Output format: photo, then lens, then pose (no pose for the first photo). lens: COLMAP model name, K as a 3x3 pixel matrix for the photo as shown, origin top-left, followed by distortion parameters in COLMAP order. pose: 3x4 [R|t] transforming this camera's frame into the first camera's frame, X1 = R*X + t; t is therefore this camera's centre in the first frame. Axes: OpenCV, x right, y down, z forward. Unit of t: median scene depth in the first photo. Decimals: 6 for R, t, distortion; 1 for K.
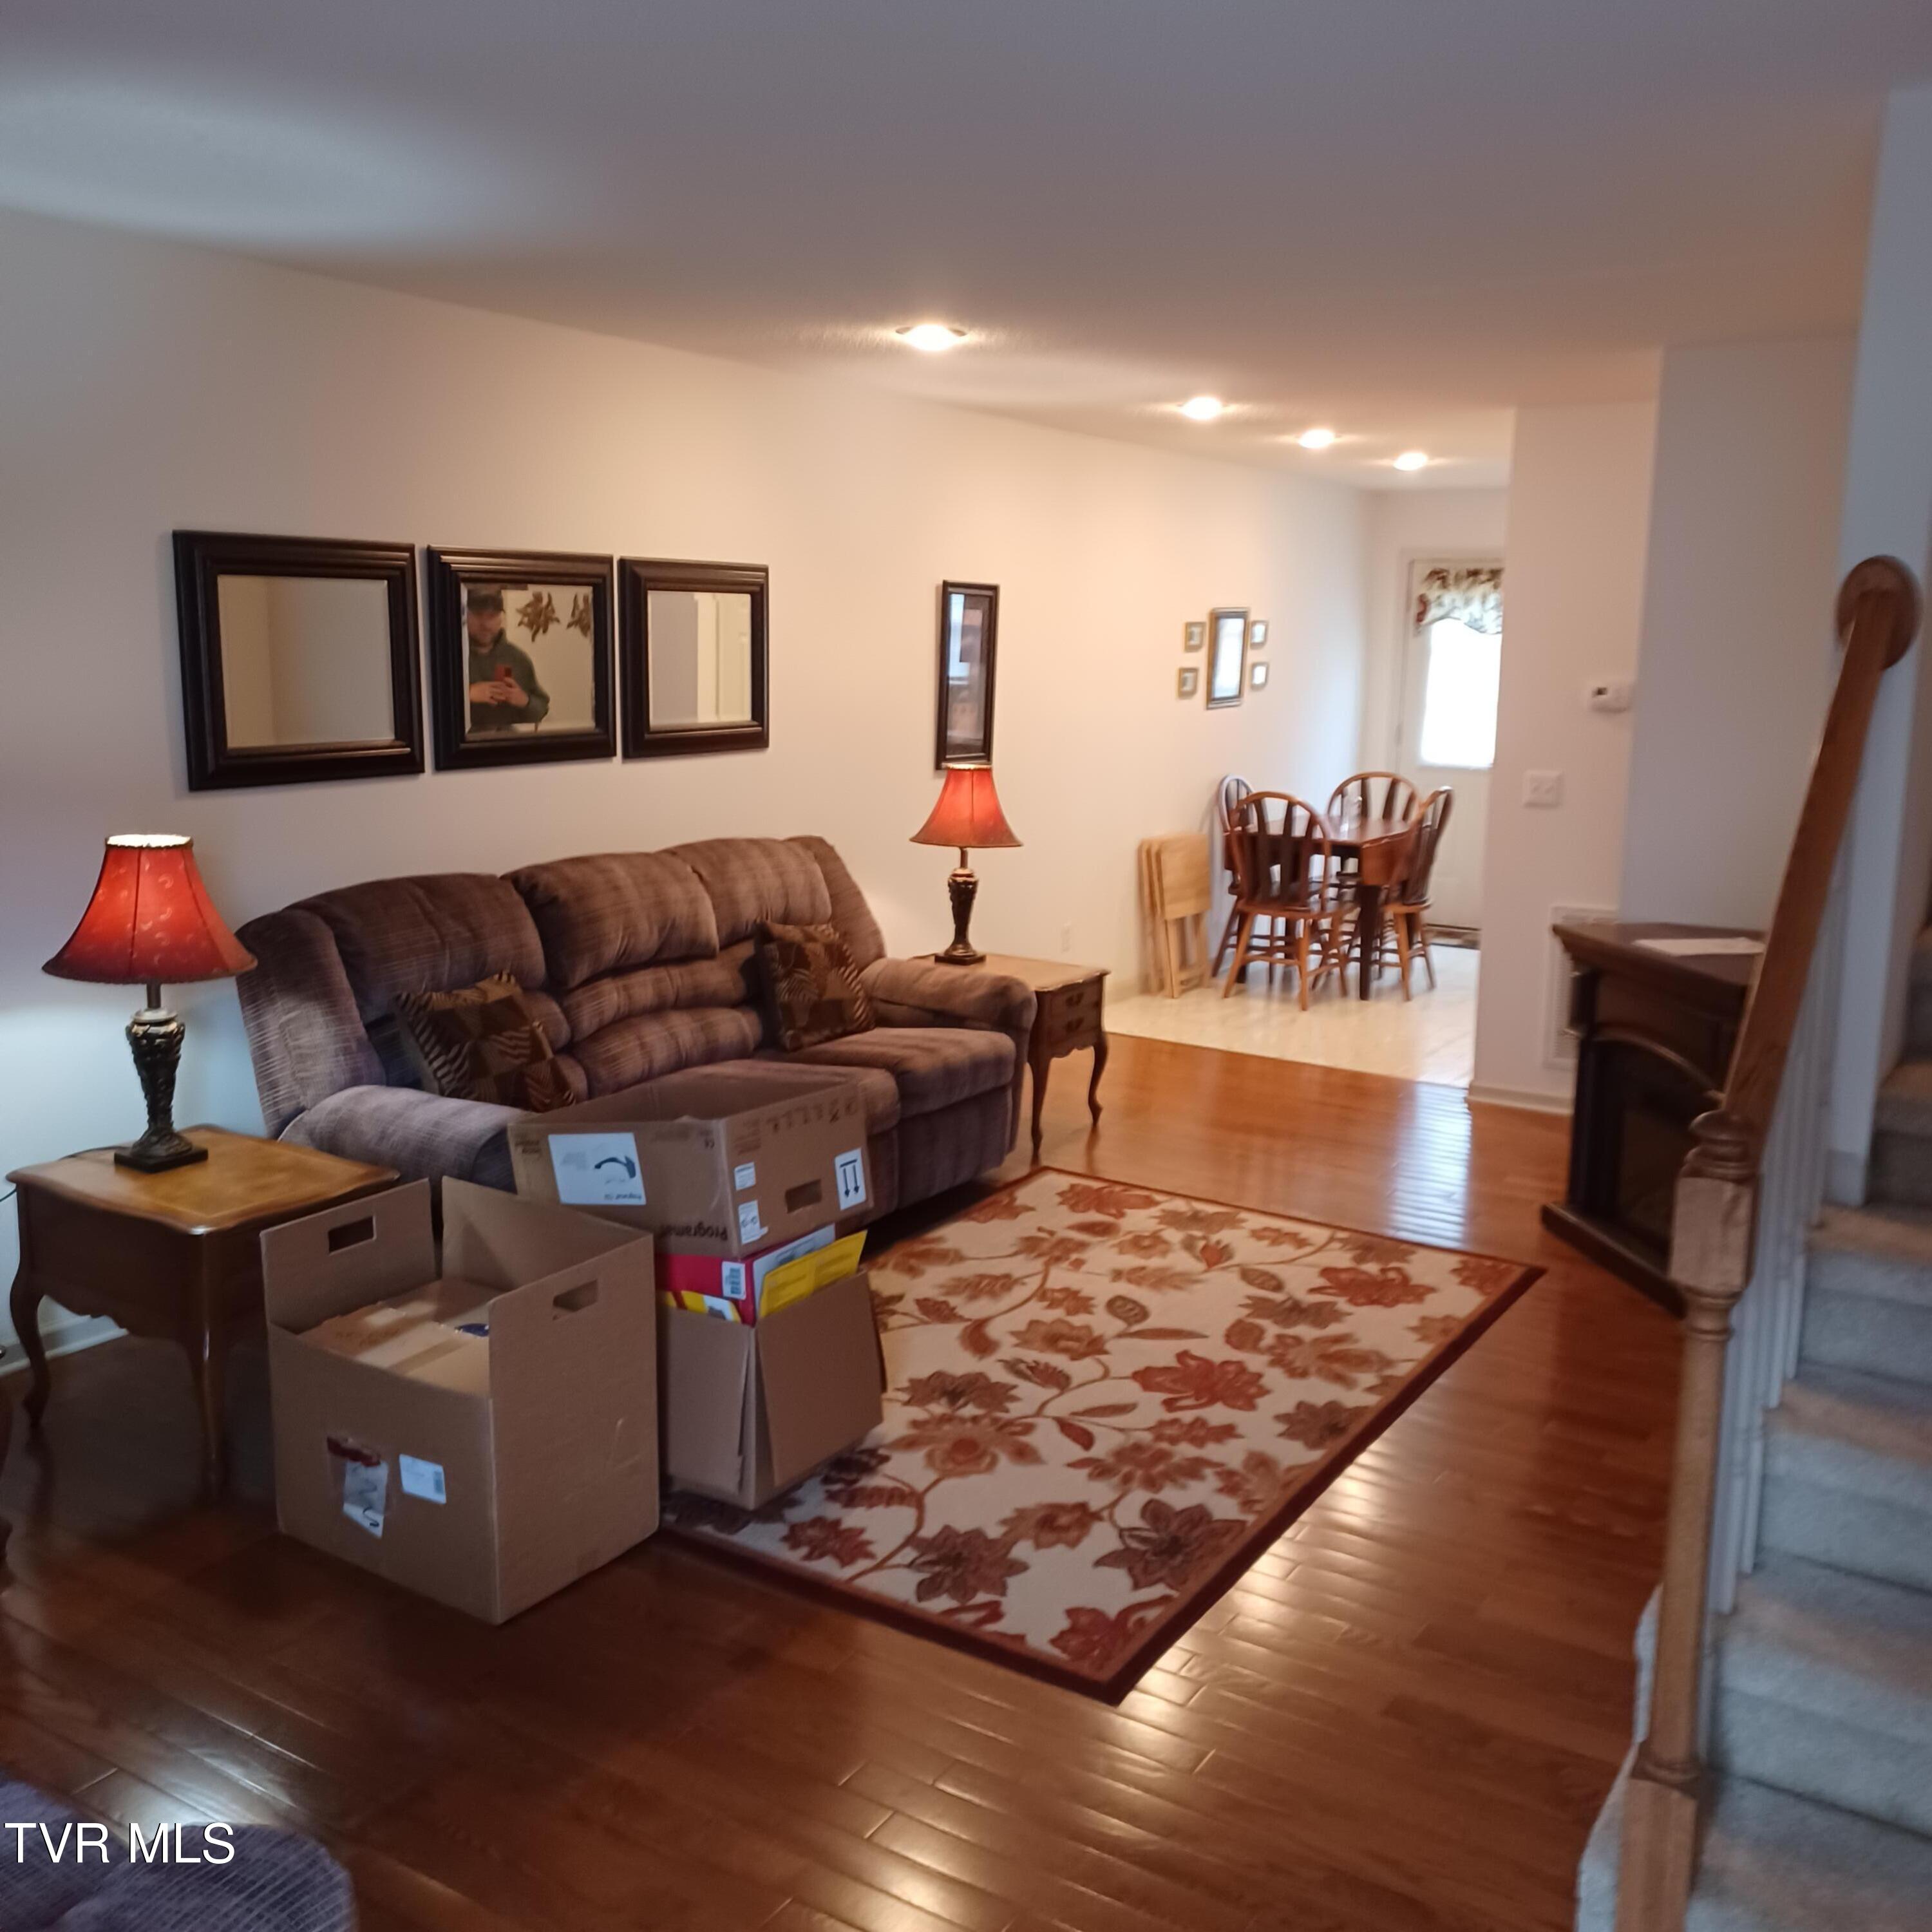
lens RADIAL K [[1885.4, 0, 964.4], [0, 1885.4, 965.2], [0, 0, 1]] dist [0.003846, 0.000000]
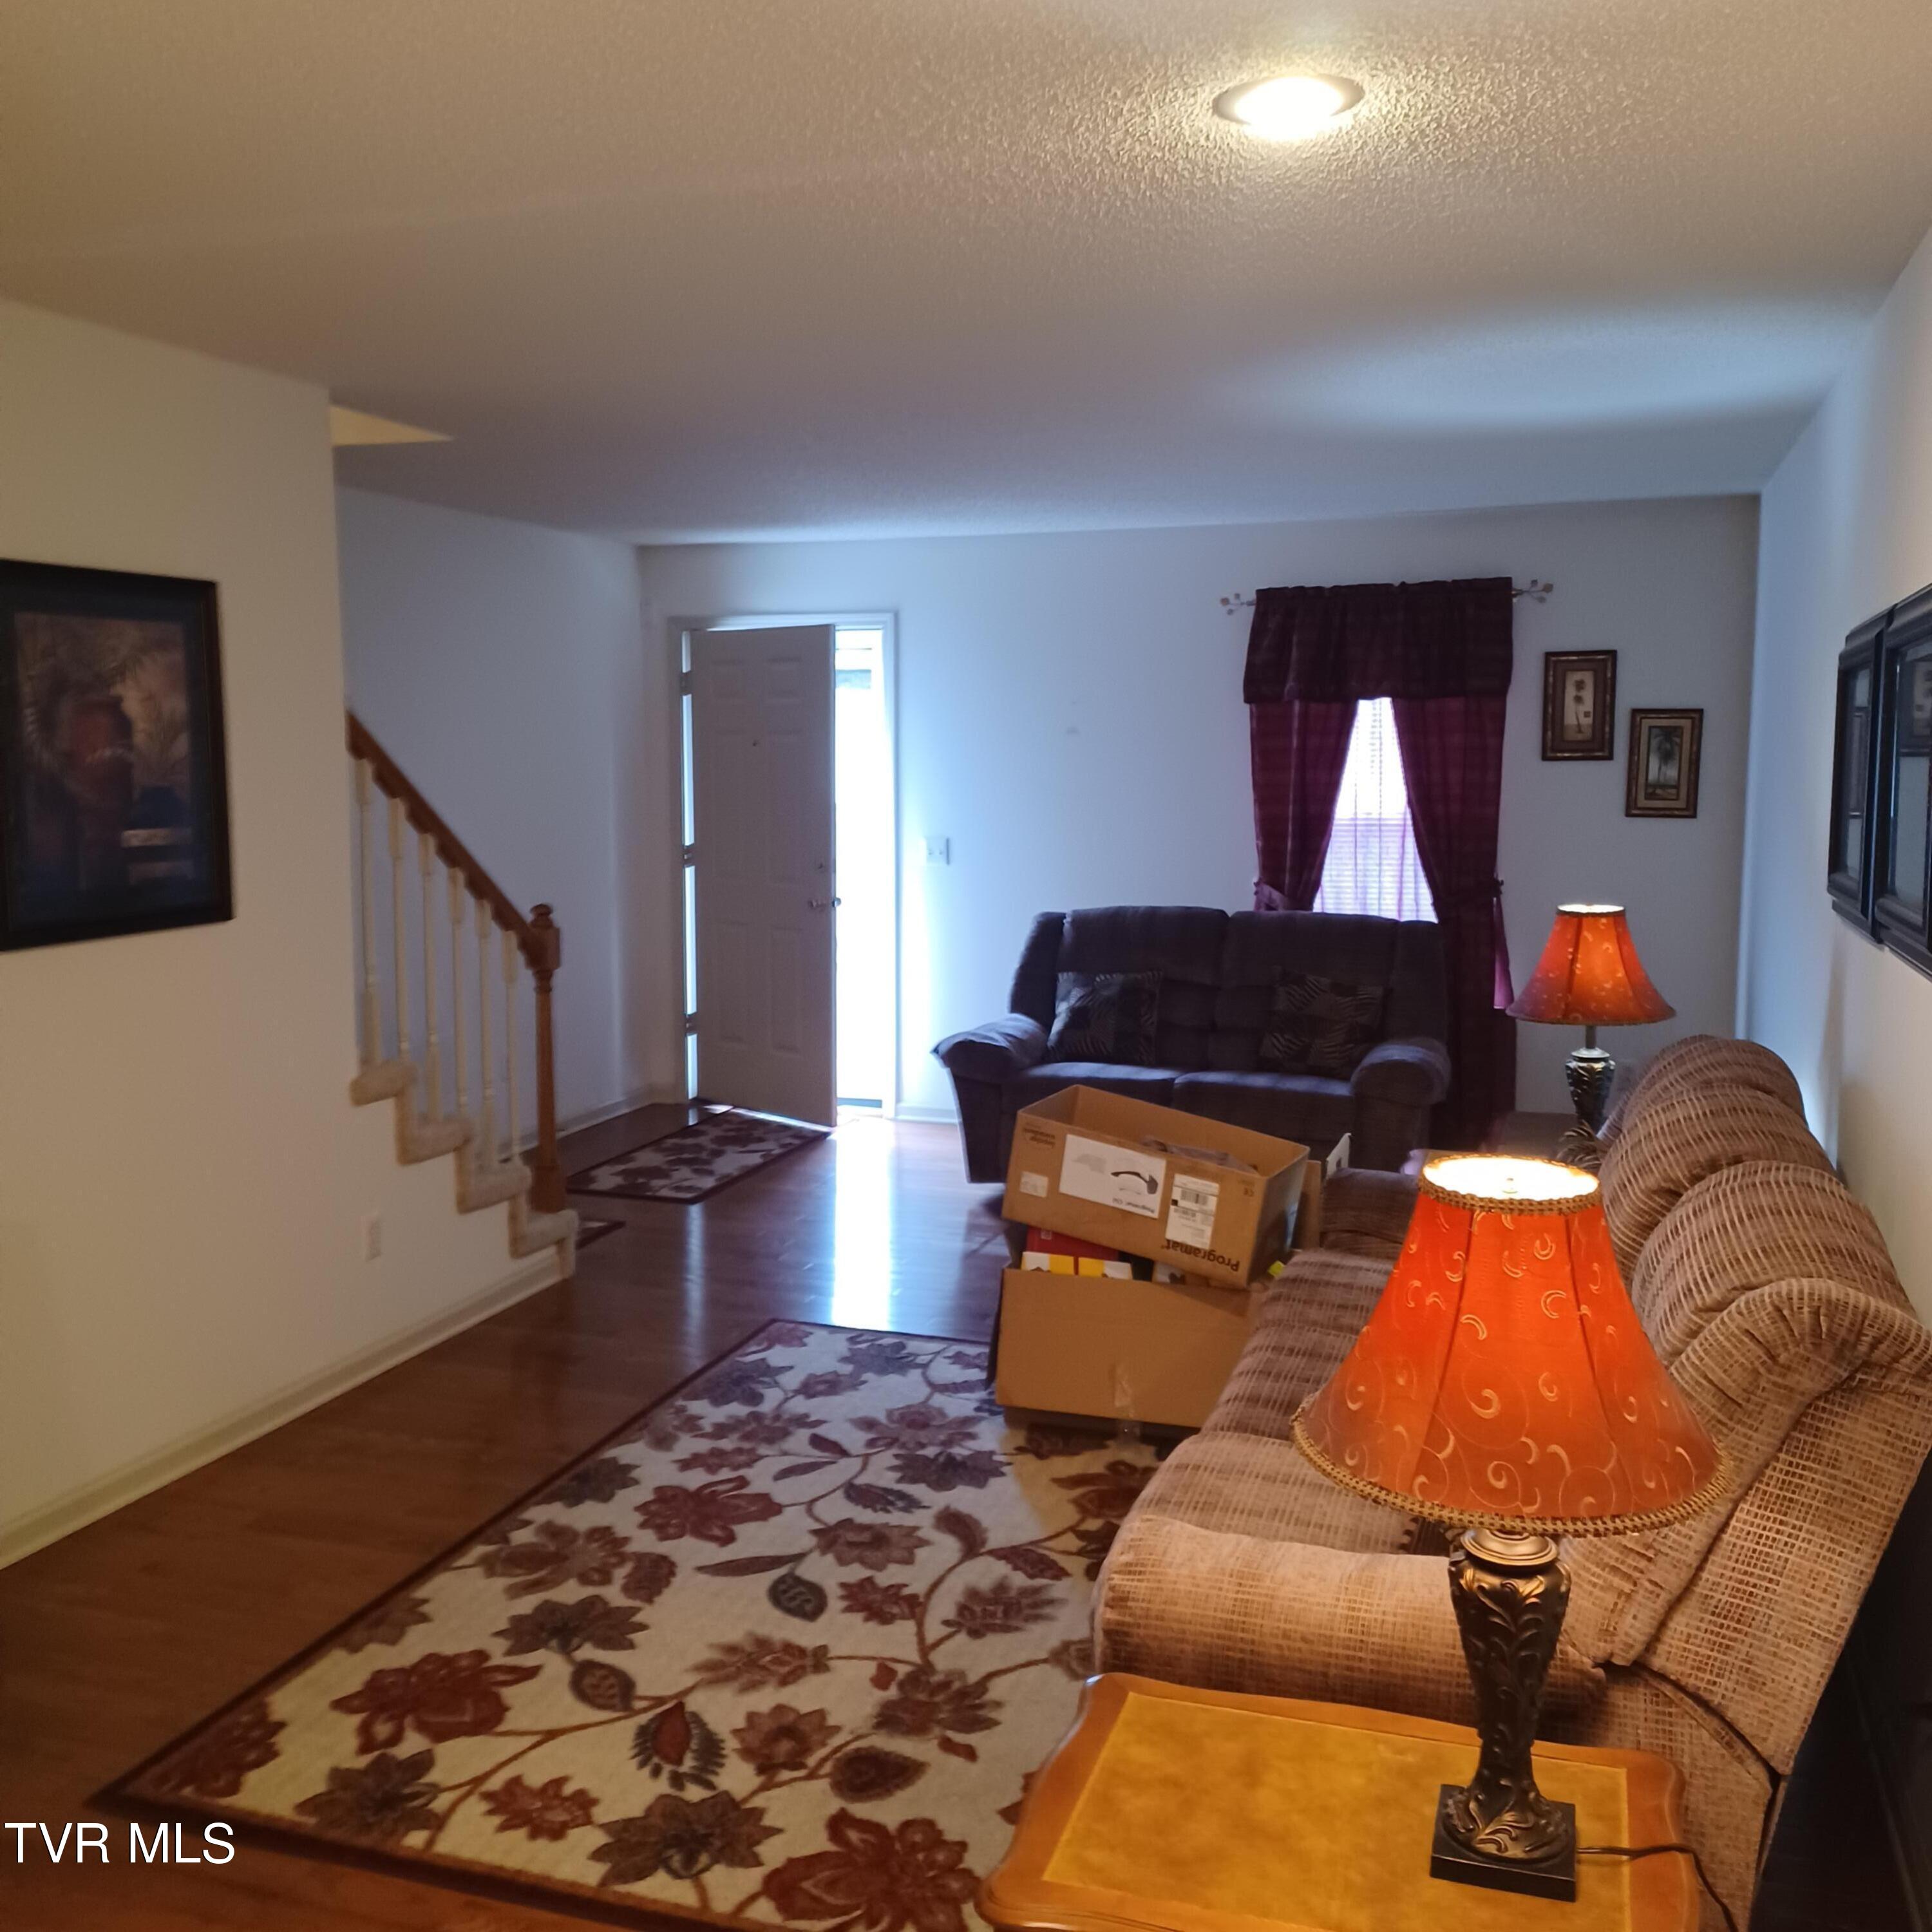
lens RADIAL K [[1885.4, 0, 966.4], [0, 1885.4, 965.0], [0, 0, 1]] dist [0.003846, 0.000000]
pose [[-0.974515, 0.011374, -0.224033, 0.200814], [-0.053818, 0.957690, 0.282726, -0.302003], [0.217770, 0.287578, -0.932671, 1.765940]]
